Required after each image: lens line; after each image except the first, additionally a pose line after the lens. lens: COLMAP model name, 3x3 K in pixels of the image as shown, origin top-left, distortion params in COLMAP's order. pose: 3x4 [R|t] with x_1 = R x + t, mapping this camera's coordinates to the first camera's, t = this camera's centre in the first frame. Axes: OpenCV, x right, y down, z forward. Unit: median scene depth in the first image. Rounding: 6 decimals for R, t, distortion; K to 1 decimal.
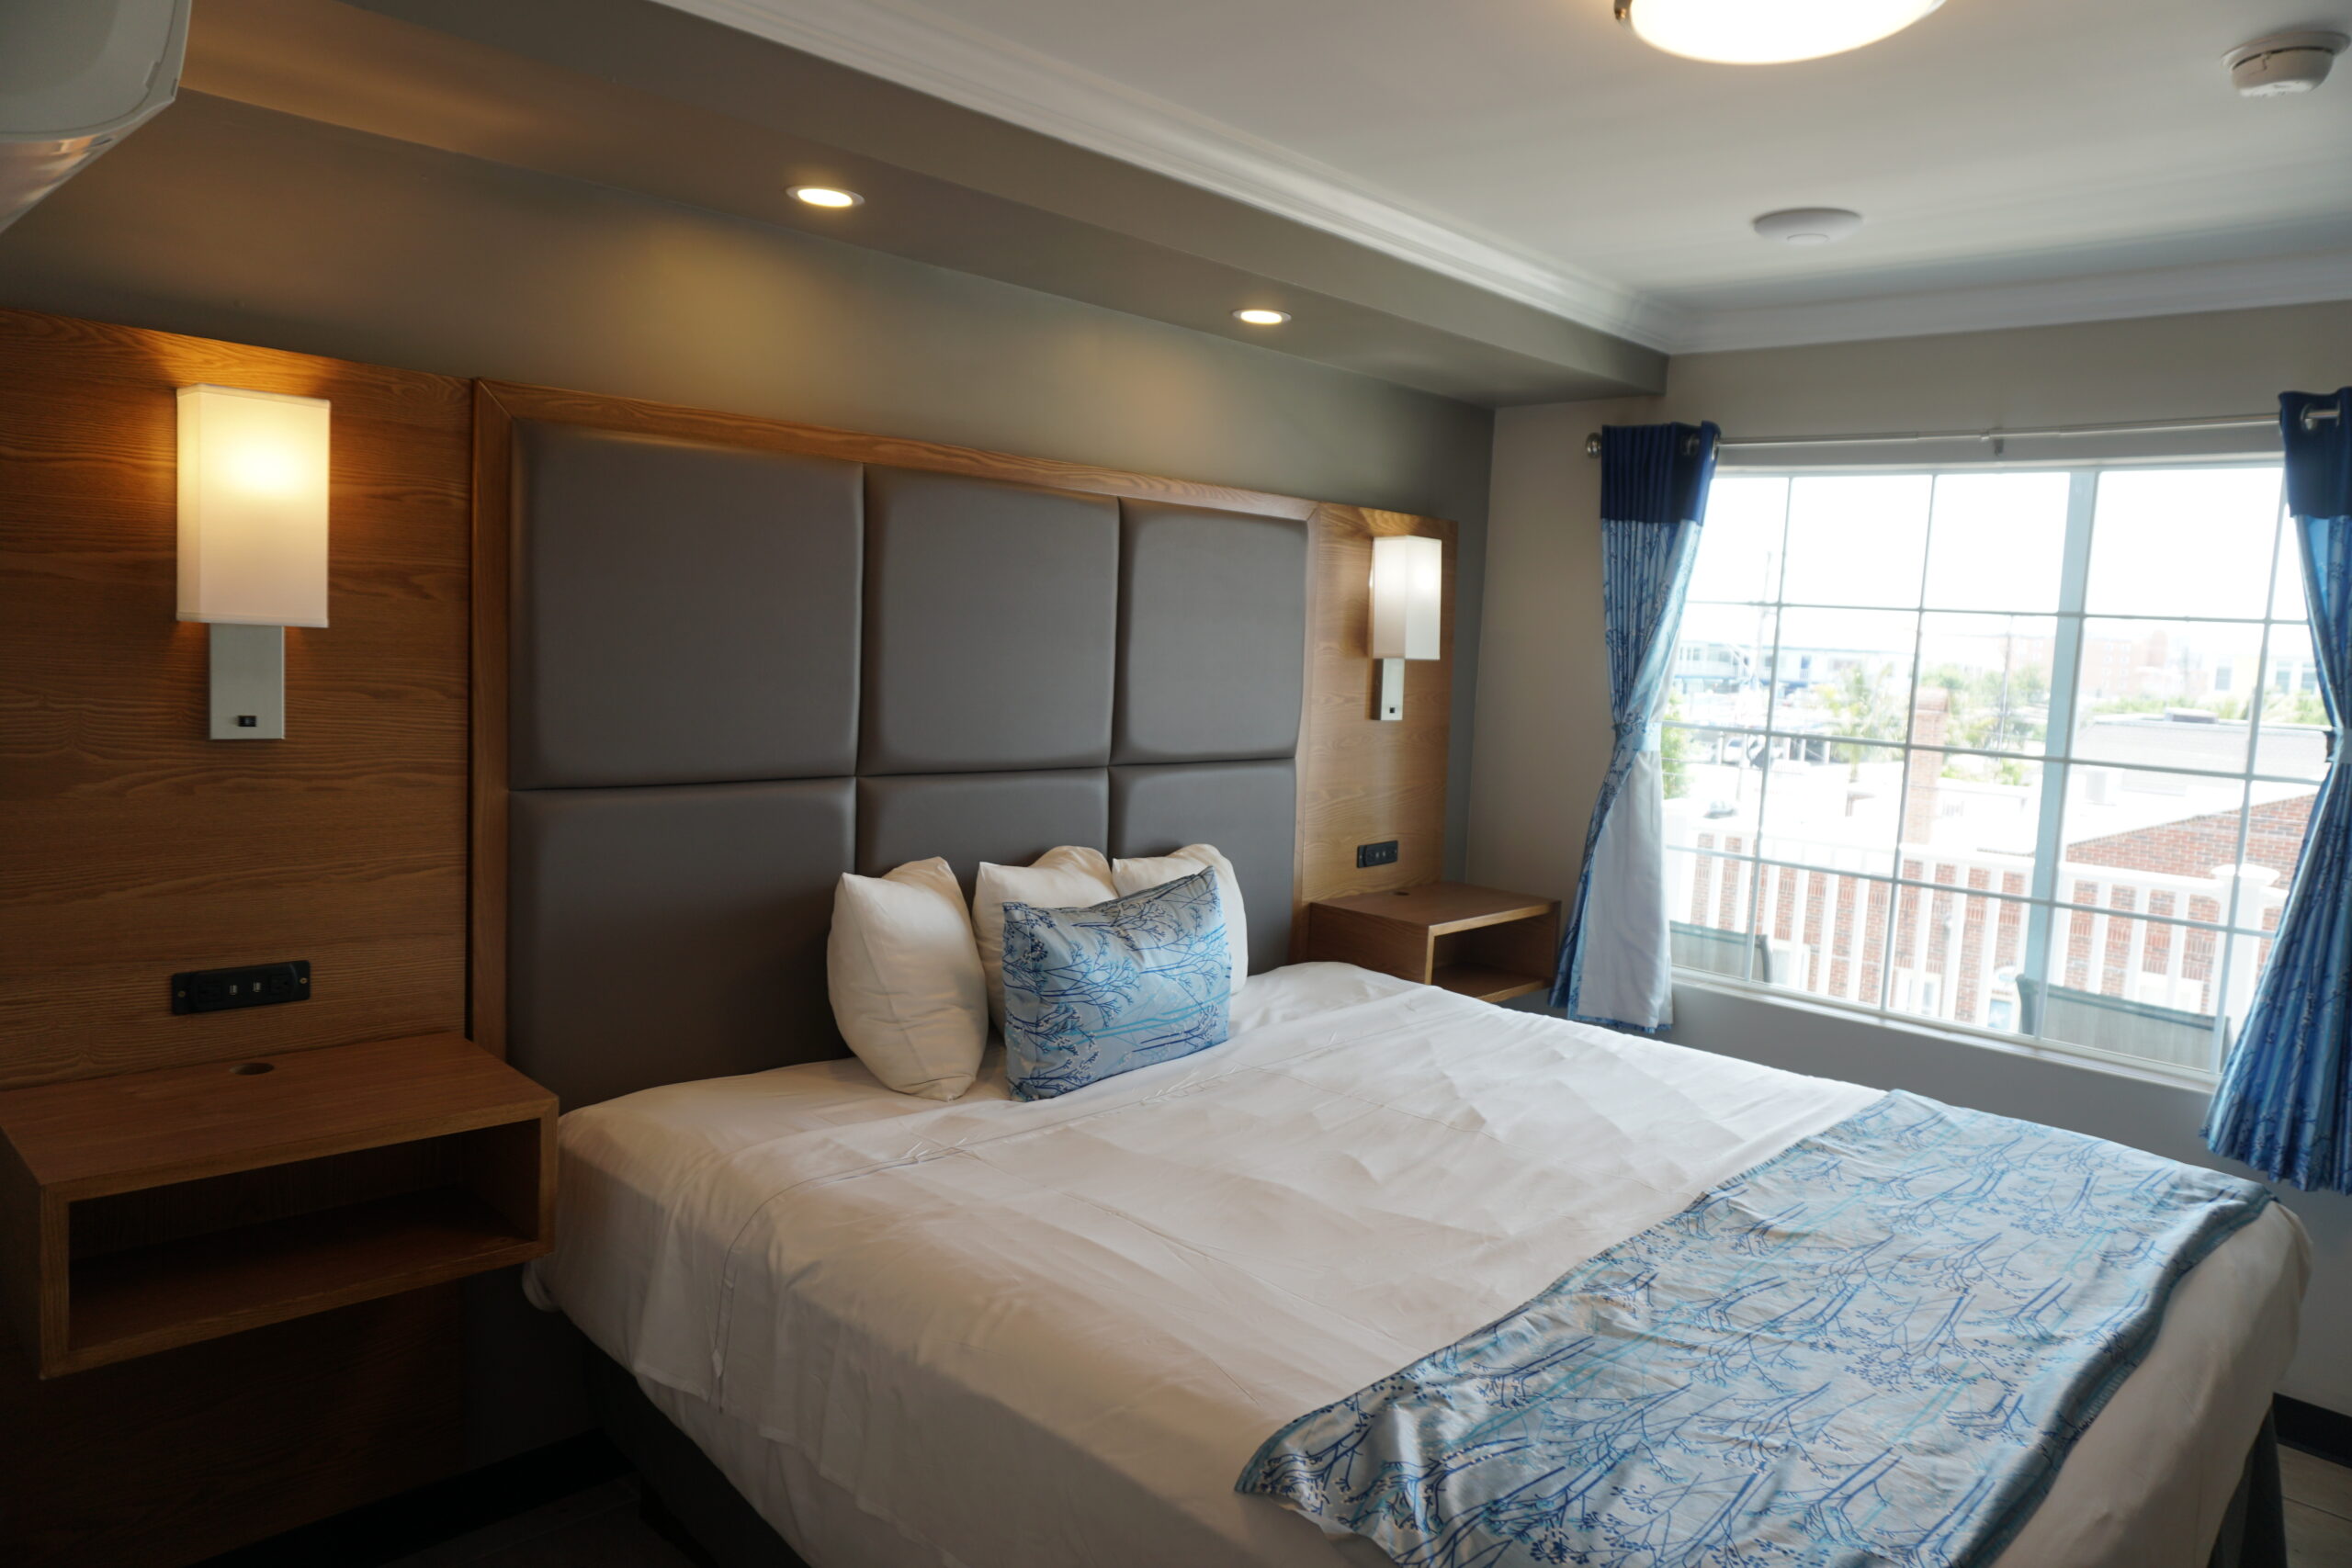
lens RADIAL K [[1574.7, 0, 1174.1], [0, 1574.7, 784.3], [0, 0, 1]] dist [-0.028407, 0.013543]
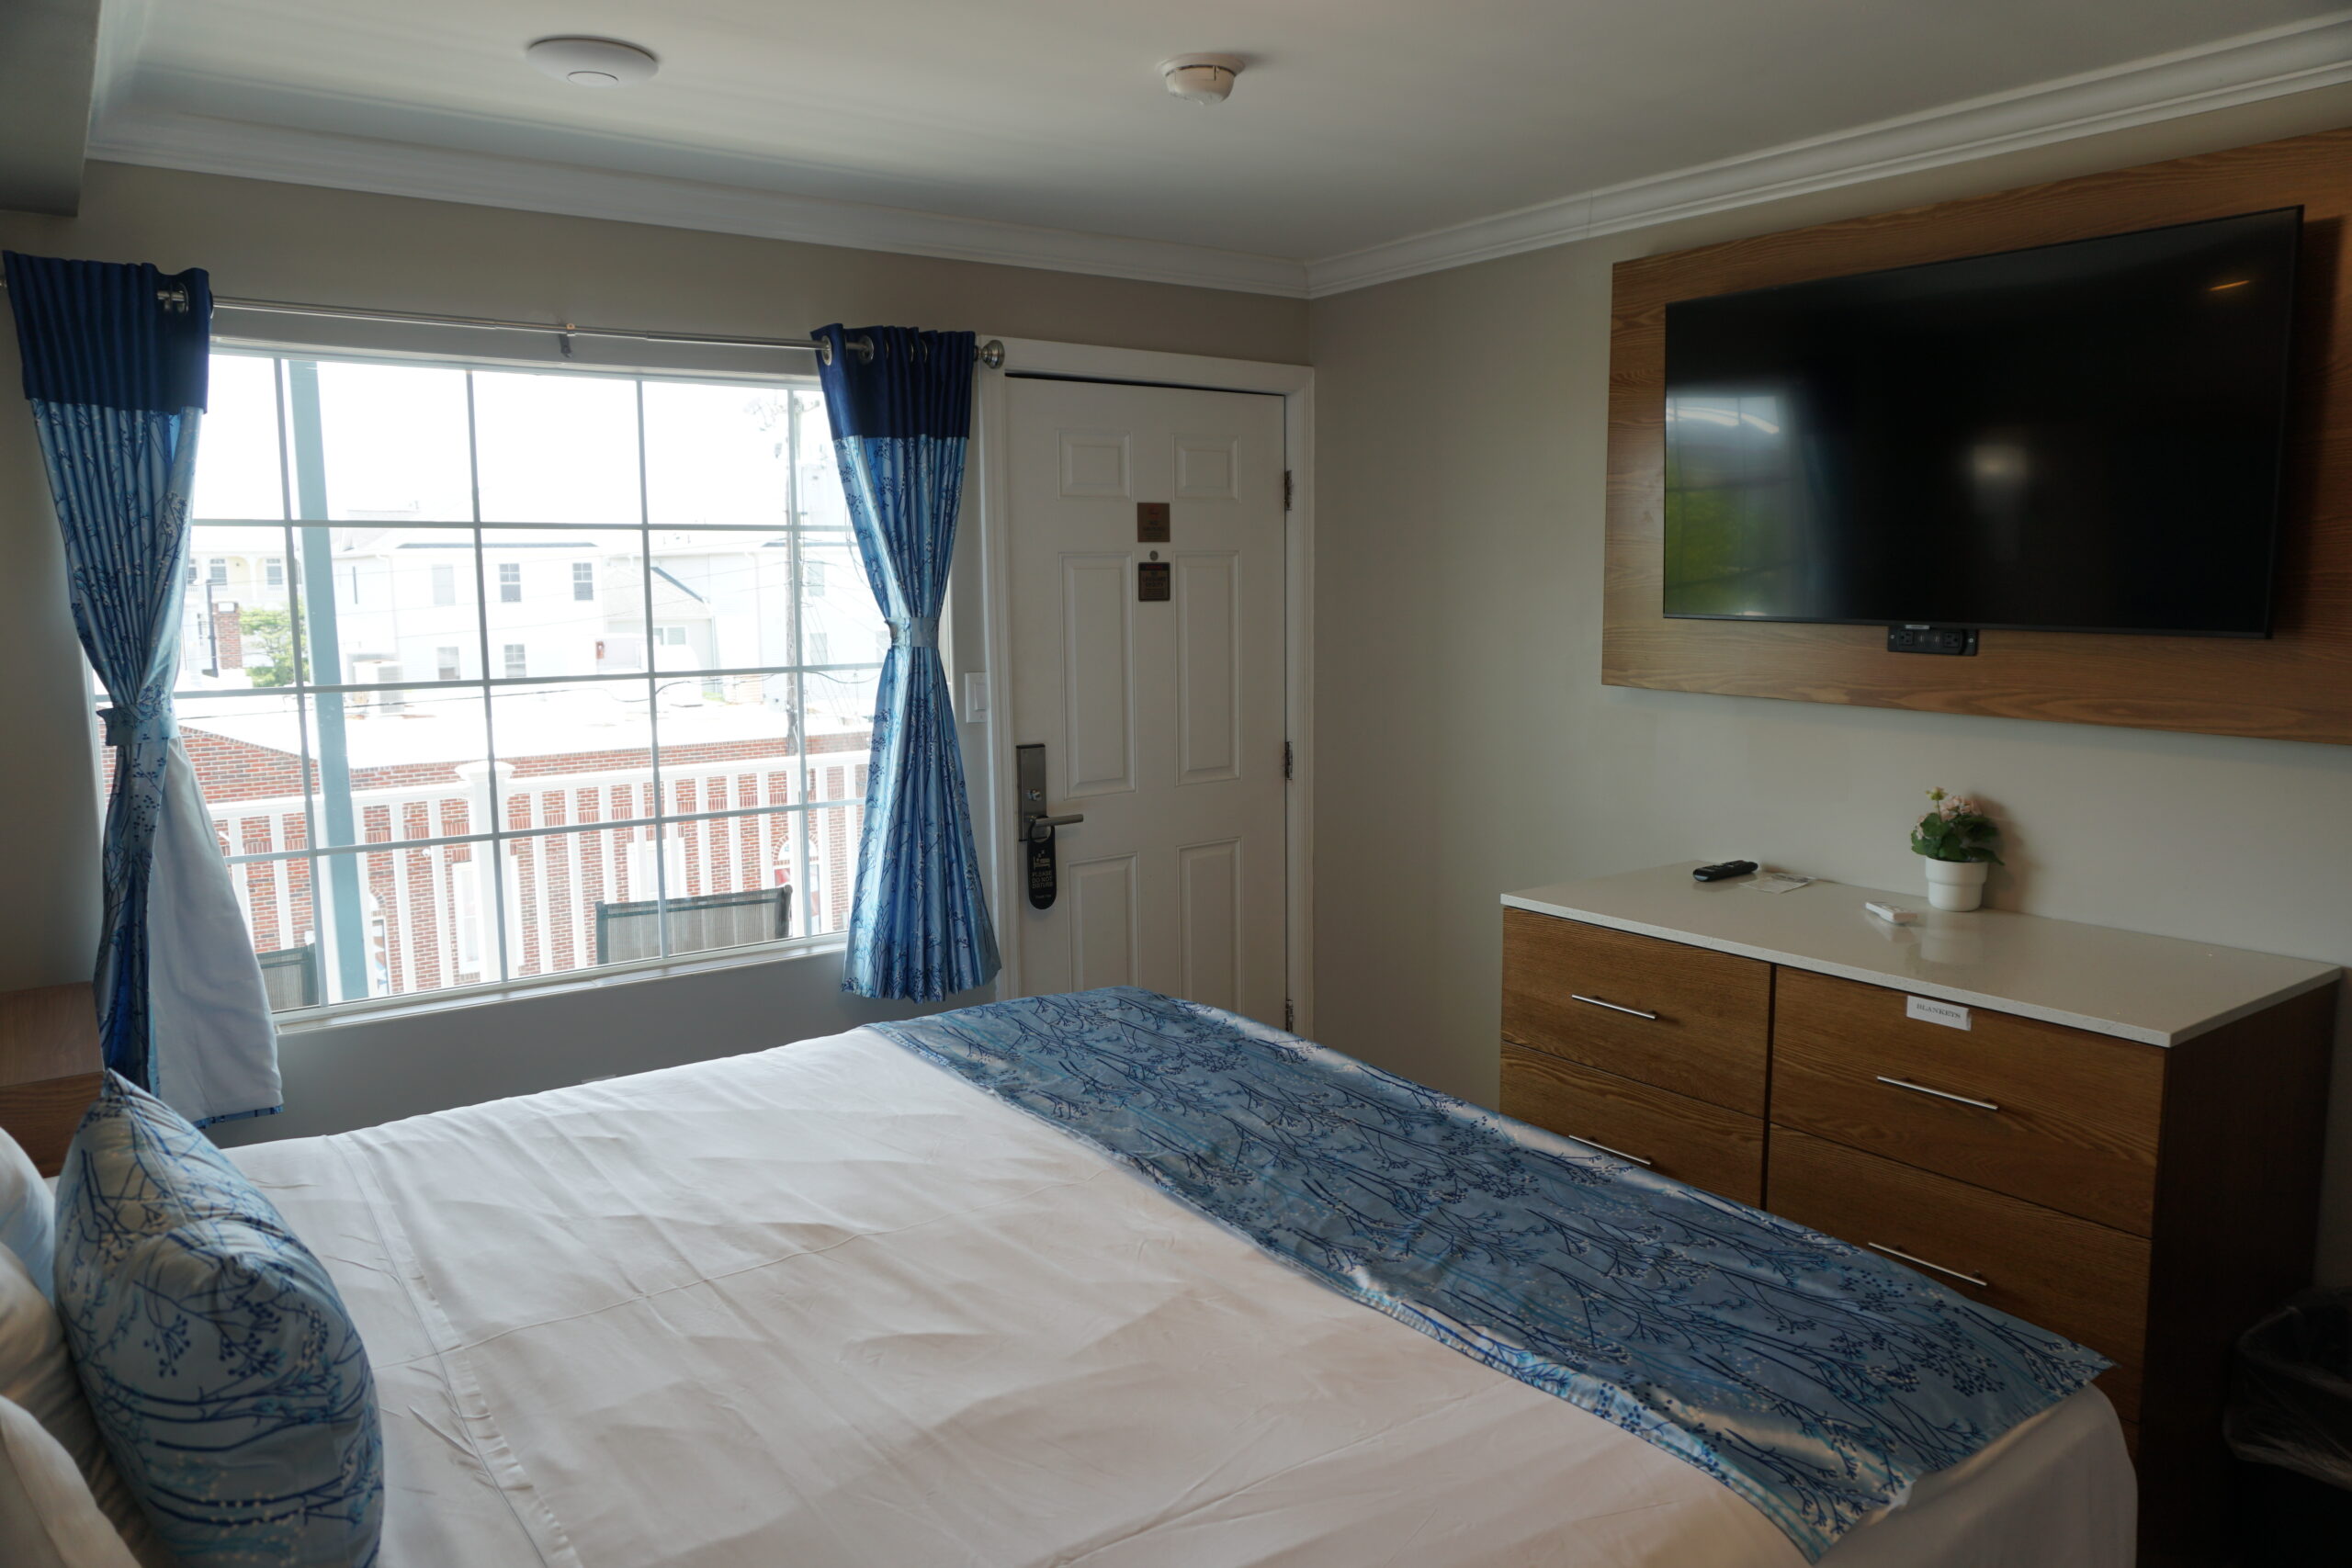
lens RADIAL K [[1574.7, 0, 1180.1], [0, 1574.7, 788.4], [0, 0, 1]] dist [-0.028407, 0.013543]
pose [[0.183792, -0.186109, 0.965186, -0.392818], [0.116583, 0.979109, 0.166594, -0.083790], [-0.976027, 0.081906, 0.201650, 0.560308]]
